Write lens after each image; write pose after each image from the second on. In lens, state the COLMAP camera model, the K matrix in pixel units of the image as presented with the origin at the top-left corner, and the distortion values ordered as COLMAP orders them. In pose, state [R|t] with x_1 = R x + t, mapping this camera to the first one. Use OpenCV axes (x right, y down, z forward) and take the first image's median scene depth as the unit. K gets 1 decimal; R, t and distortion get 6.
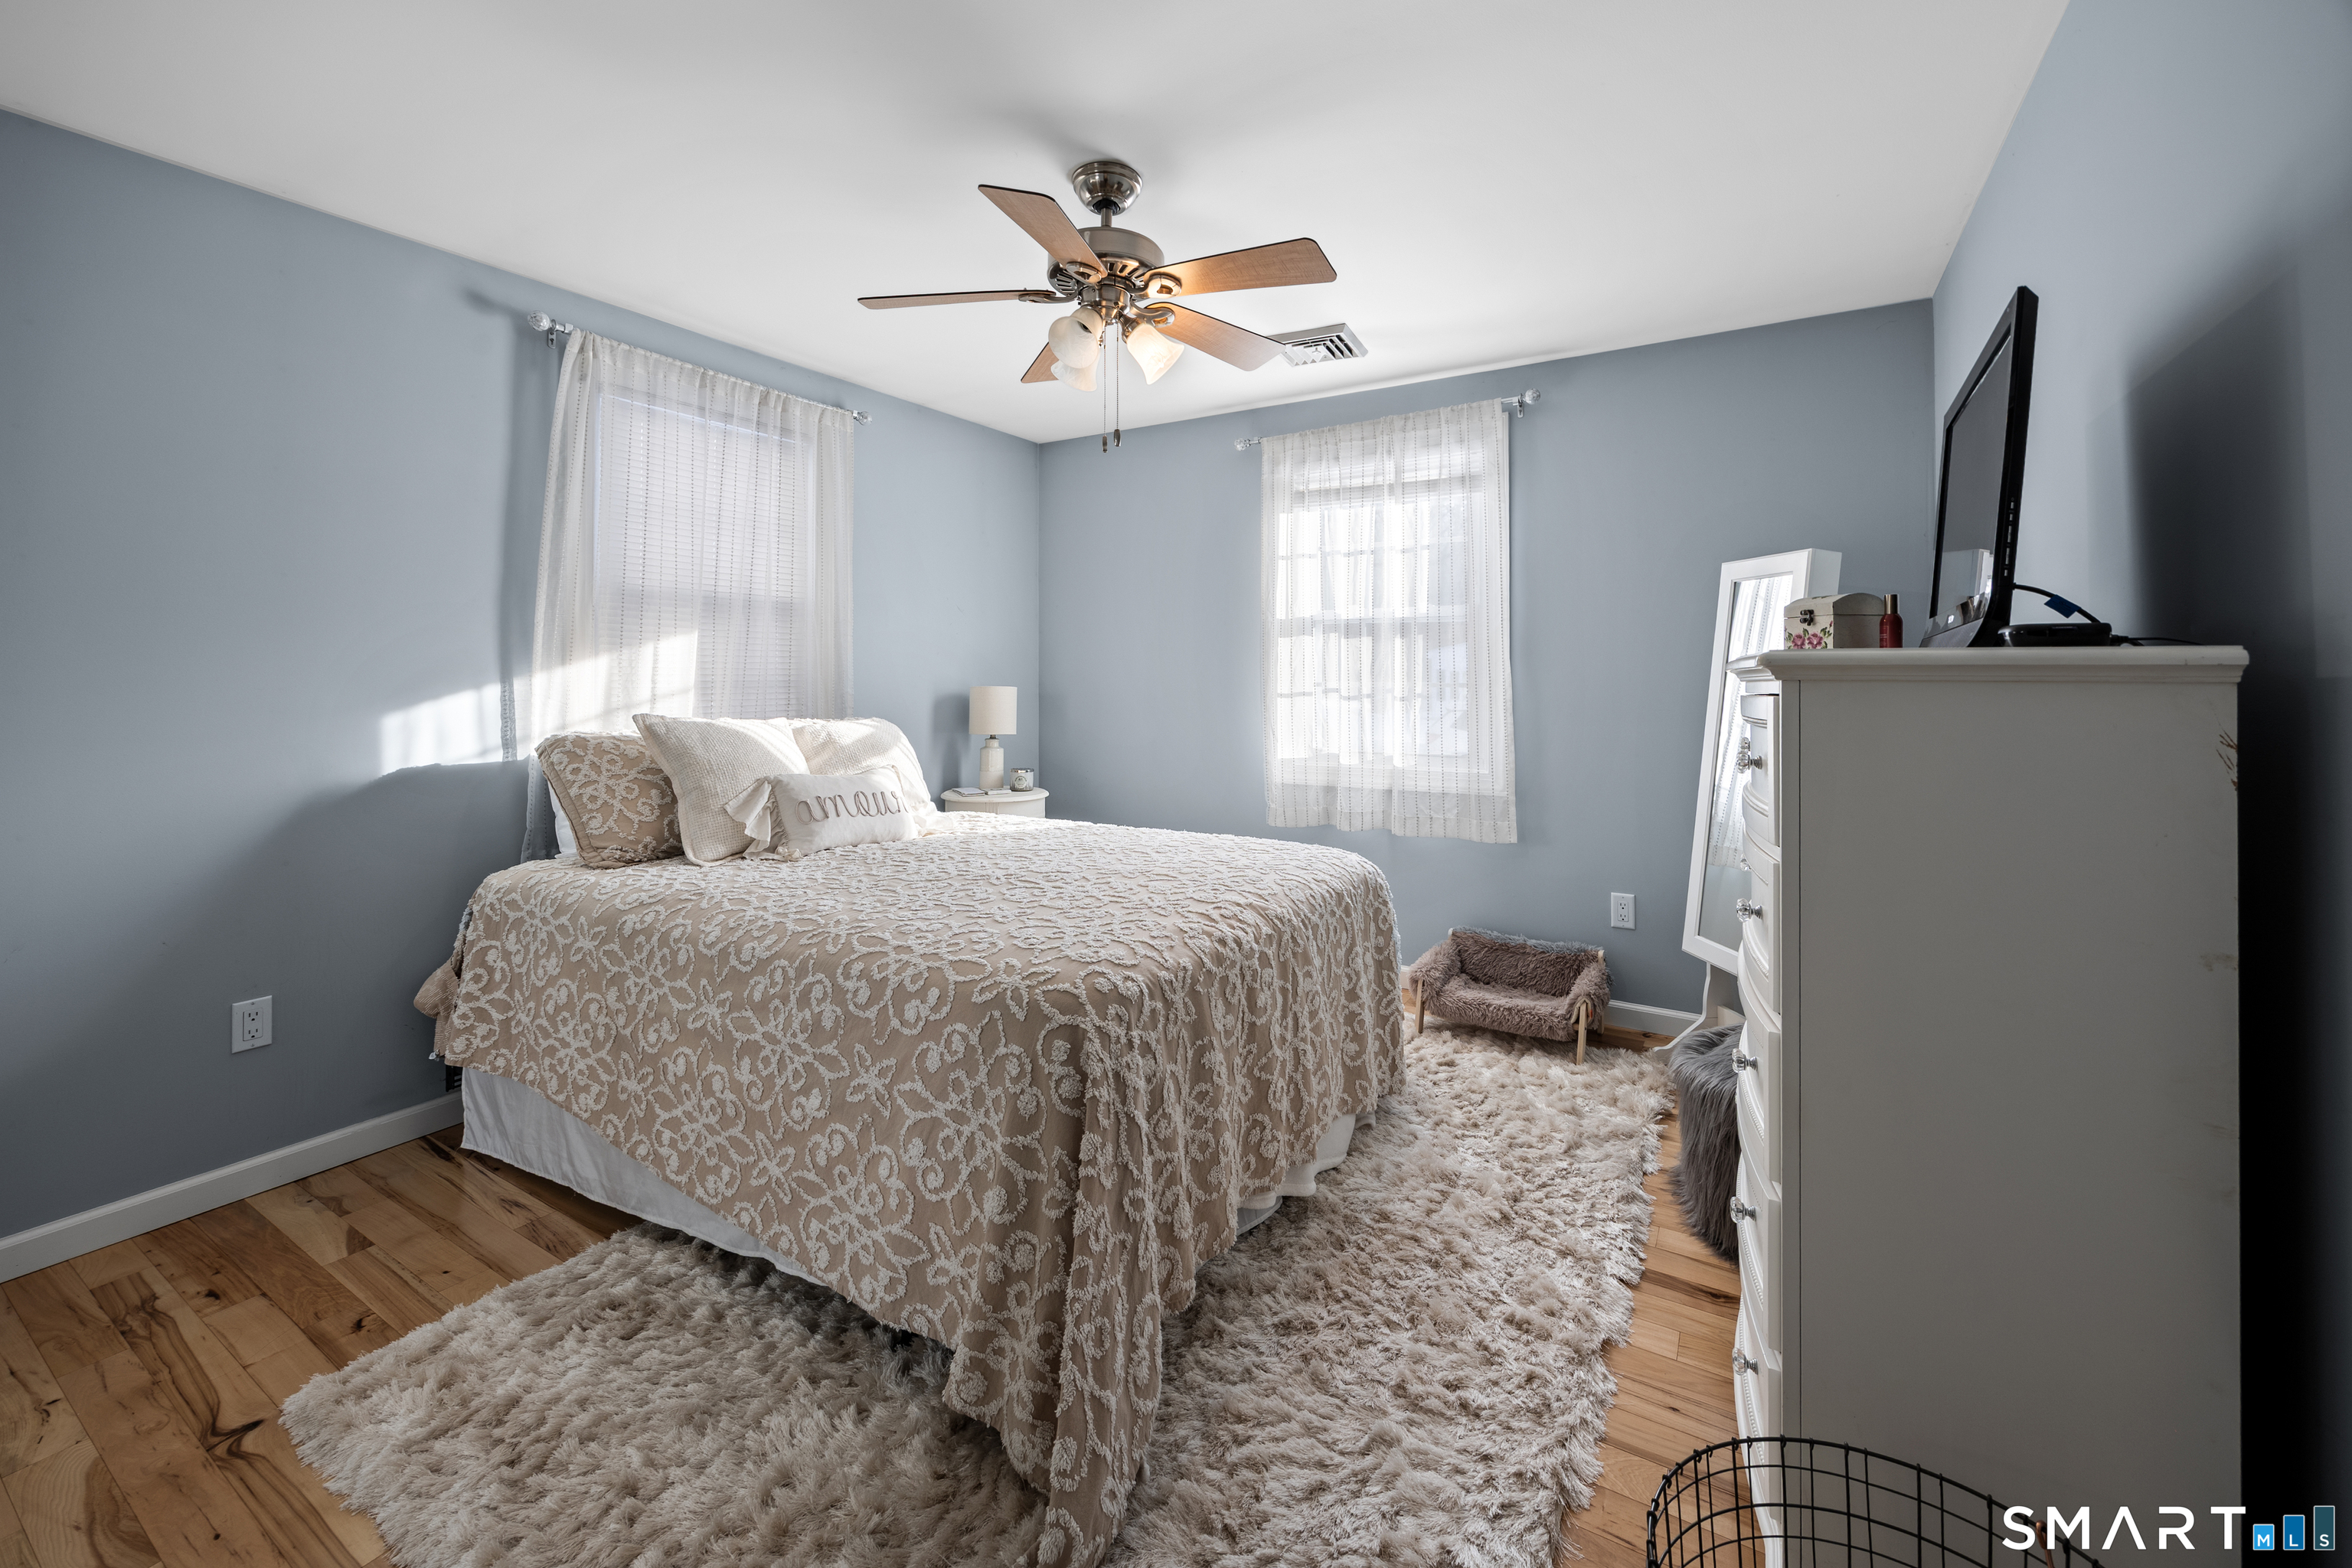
lens RADIAL K [[930.5, 0, 1170.7], [0, 930.5, 708.9], [0, 0, 1]] dist [0.001490, 0.000206]
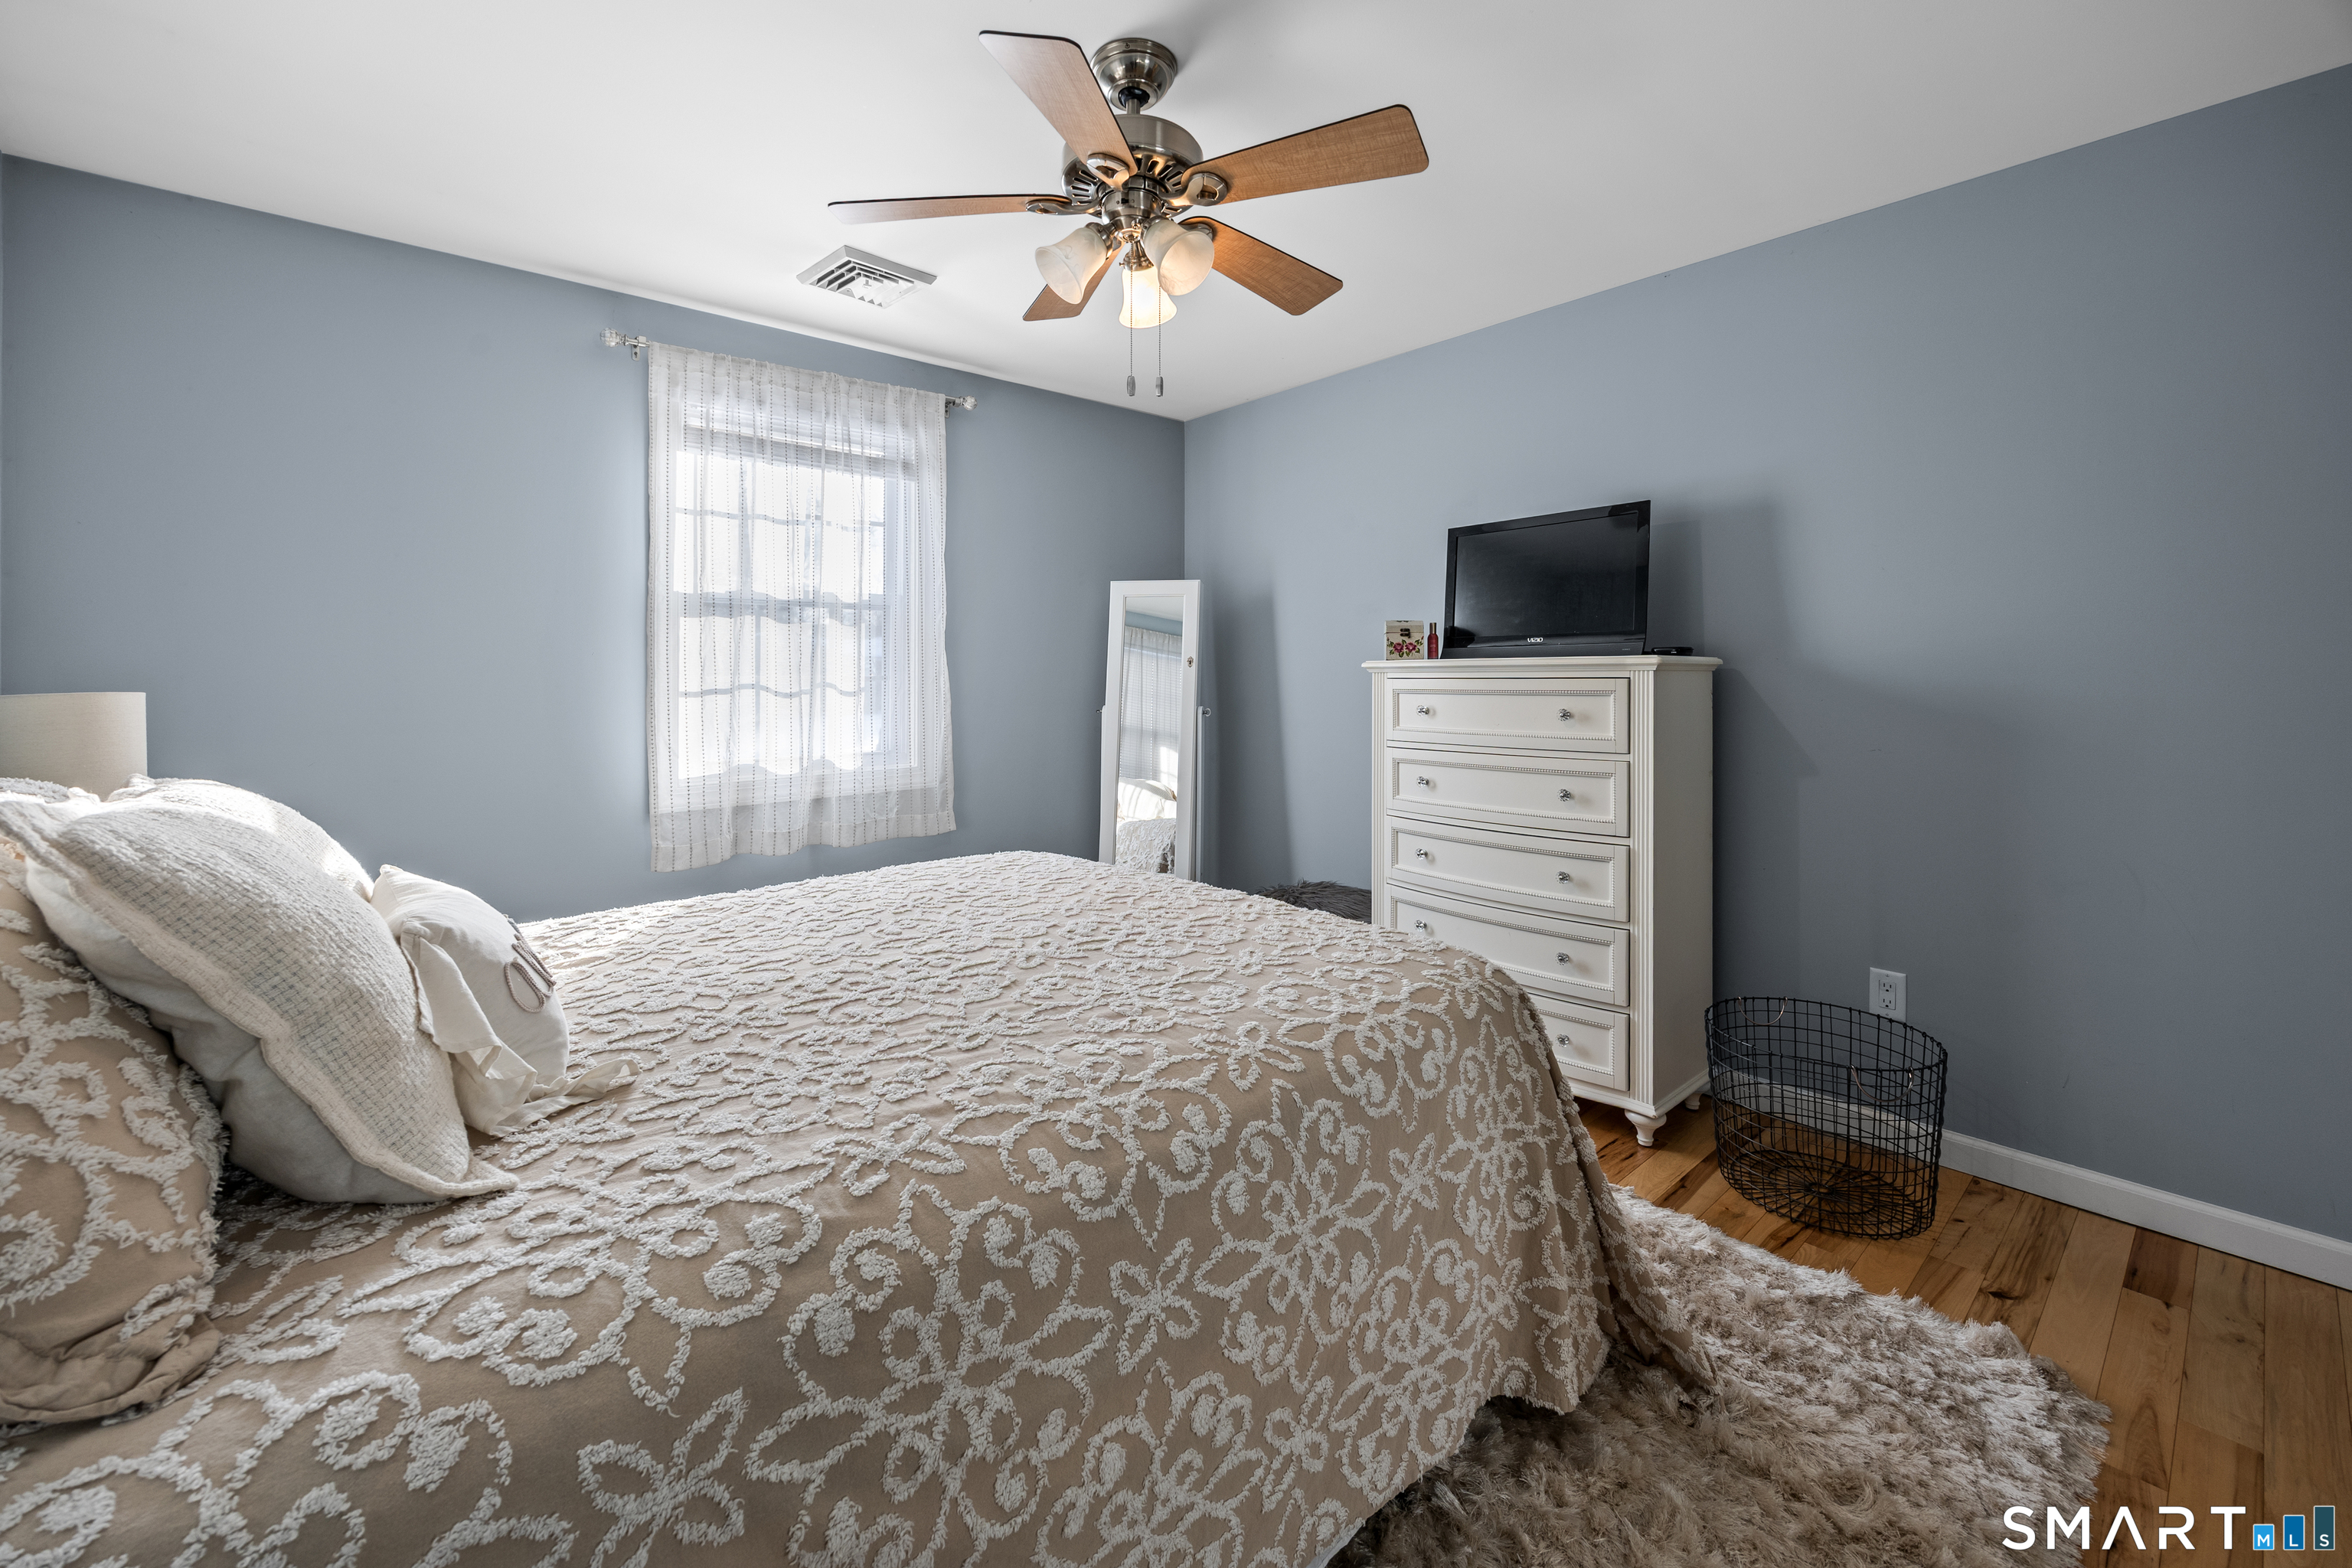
lens RADIAL K [[955.0, 0, 1178.1], [0, 955.0, 667.1], [0, 0, 1]] dist [0.000827, 0.000115]
pose [[0.294813, 0.000667, 0.955555, -0.651106], [0.028770, 0.999540, -0.009574, -0.021773], [-0.955122, 0.030314, 0.294658, 0.524303]]
